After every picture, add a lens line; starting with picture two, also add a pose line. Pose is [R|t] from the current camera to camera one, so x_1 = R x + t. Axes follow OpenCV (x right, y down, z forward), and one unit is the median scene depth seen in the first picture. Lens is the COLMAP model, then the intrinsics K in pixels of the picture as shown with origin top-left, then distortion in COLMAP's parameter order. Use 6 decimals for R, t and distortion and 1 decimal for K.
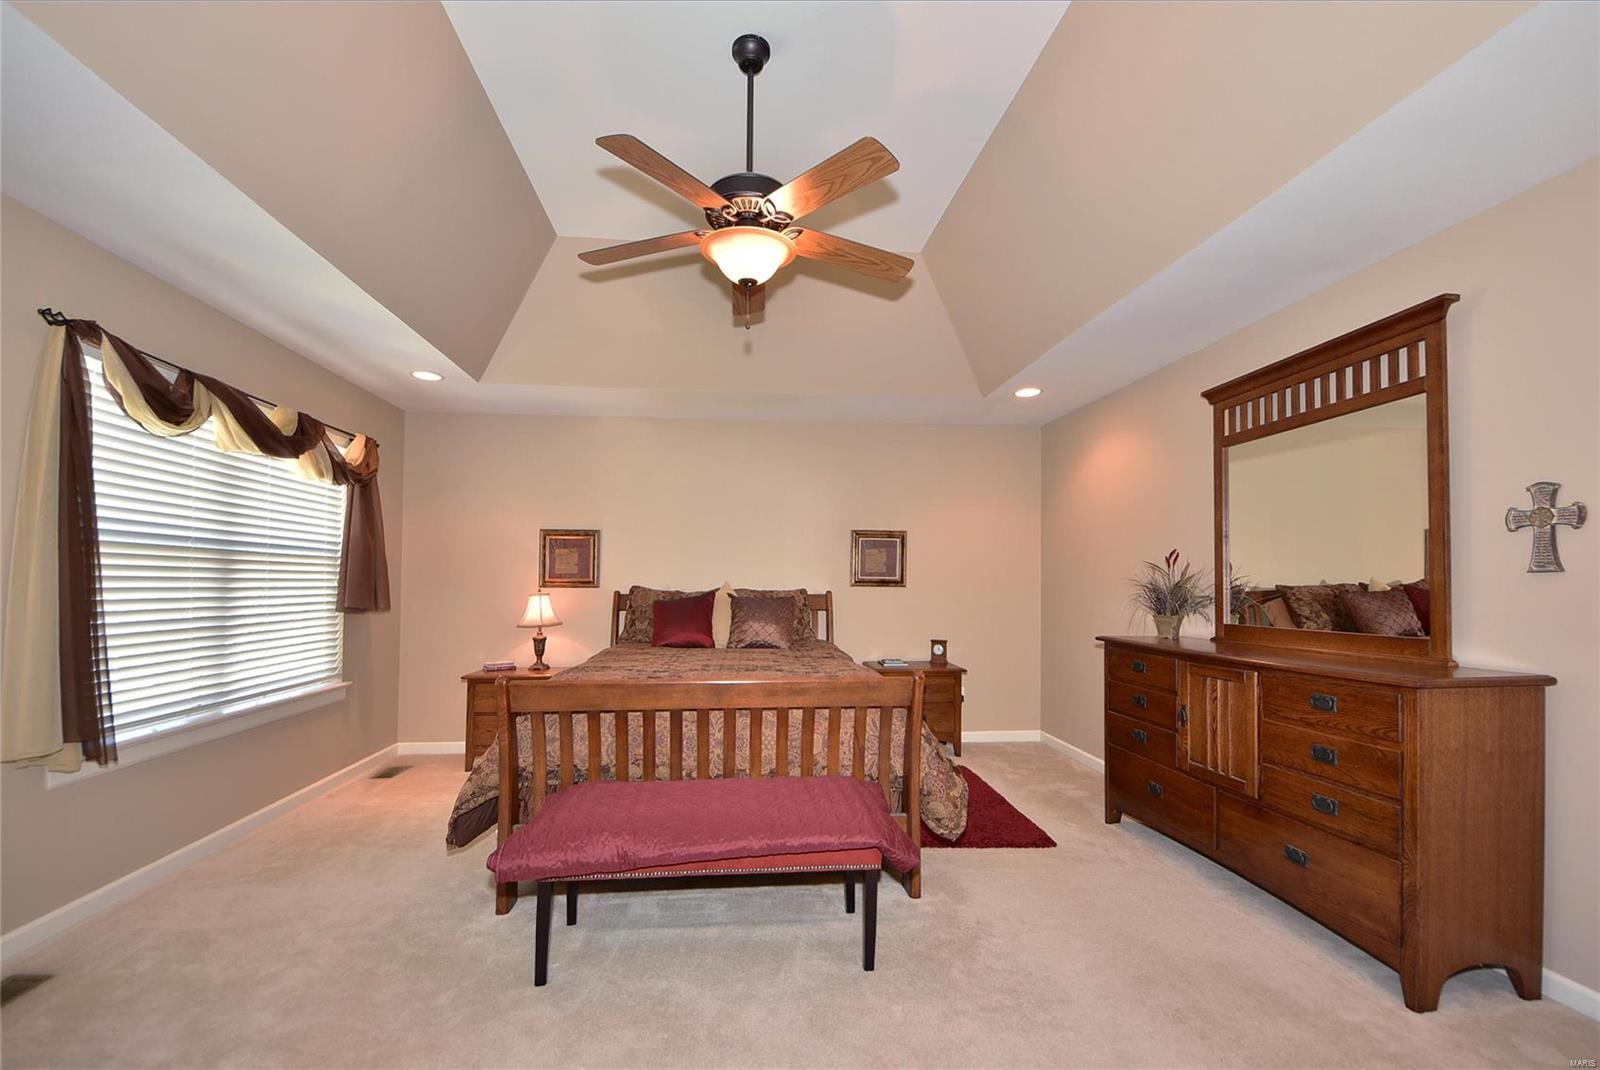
lens RADIAL K [[631.0, 0, 802.5], [0, 631.0, 578.5], [0, 0, 1]] dist [-0.030825, -0.000328]
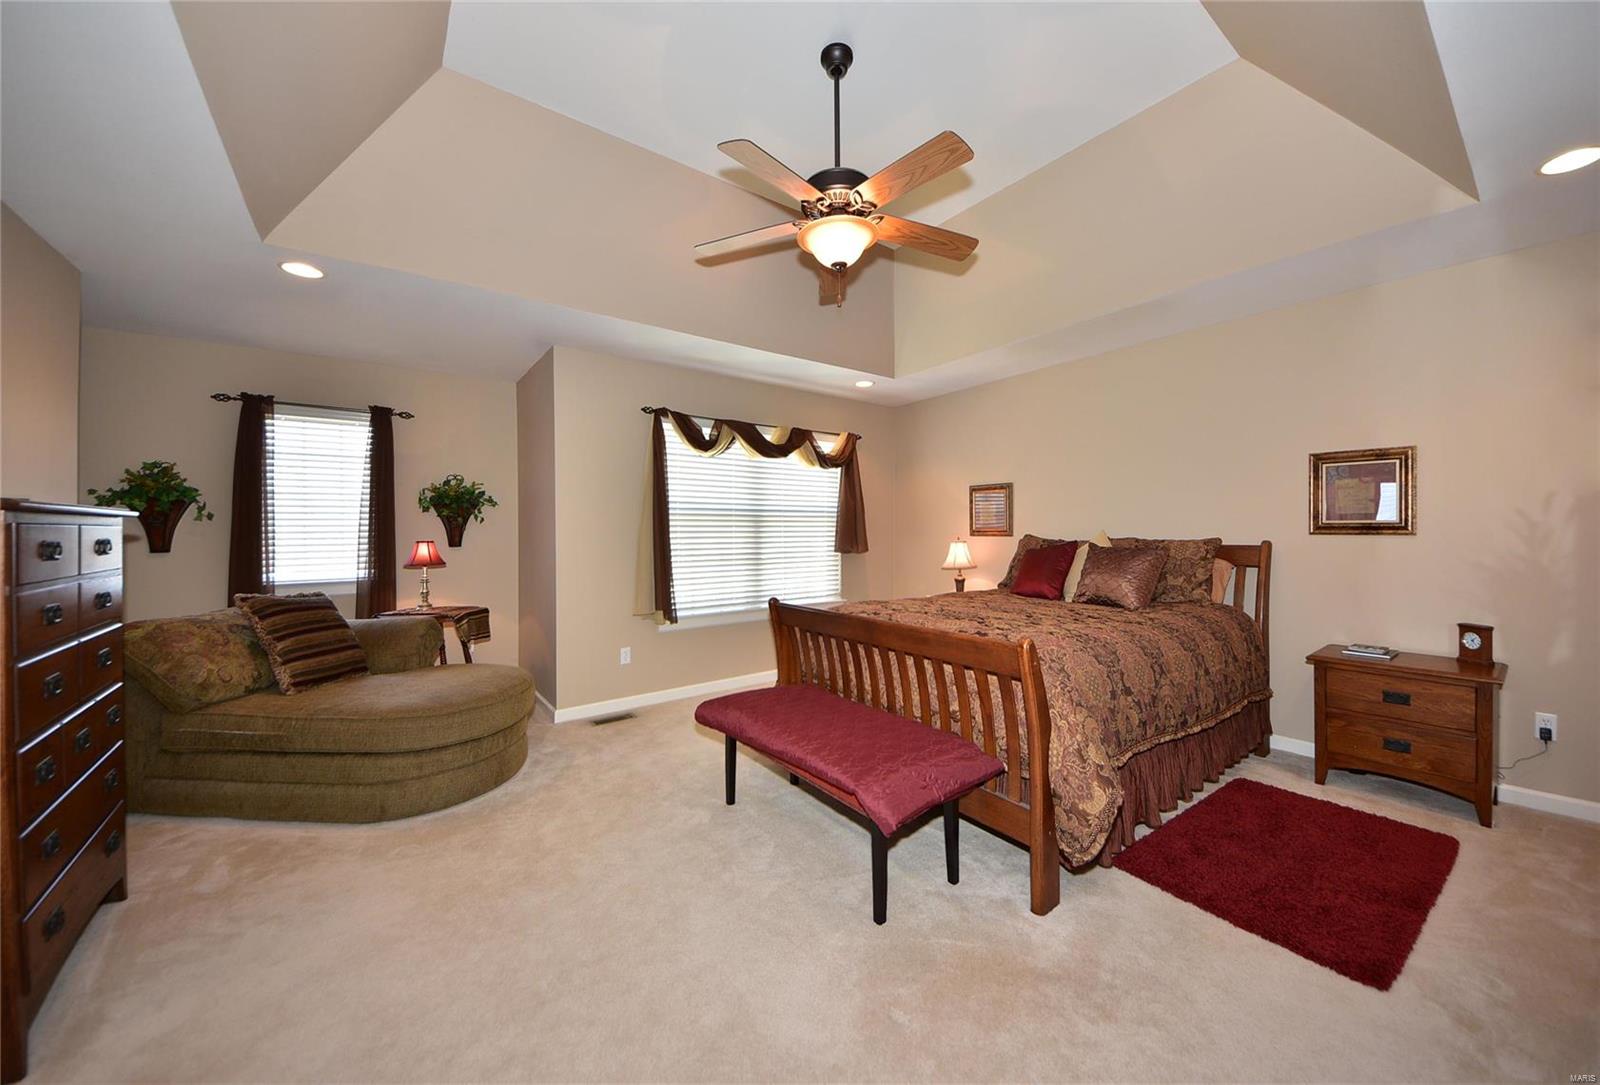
lens RADIAL K [[582.6, 0, 825.2], [0, 582.6, 537.2], [0, 0, 1]] dist [-0.000356, -0.000205]
pose [[0.513850, 0.001896, -0.857878, 0.483955], [0.013967, 0.999847, 0.010576, 0.001620], [0.857766, -0.017417, 0.513745, 0.262030]]
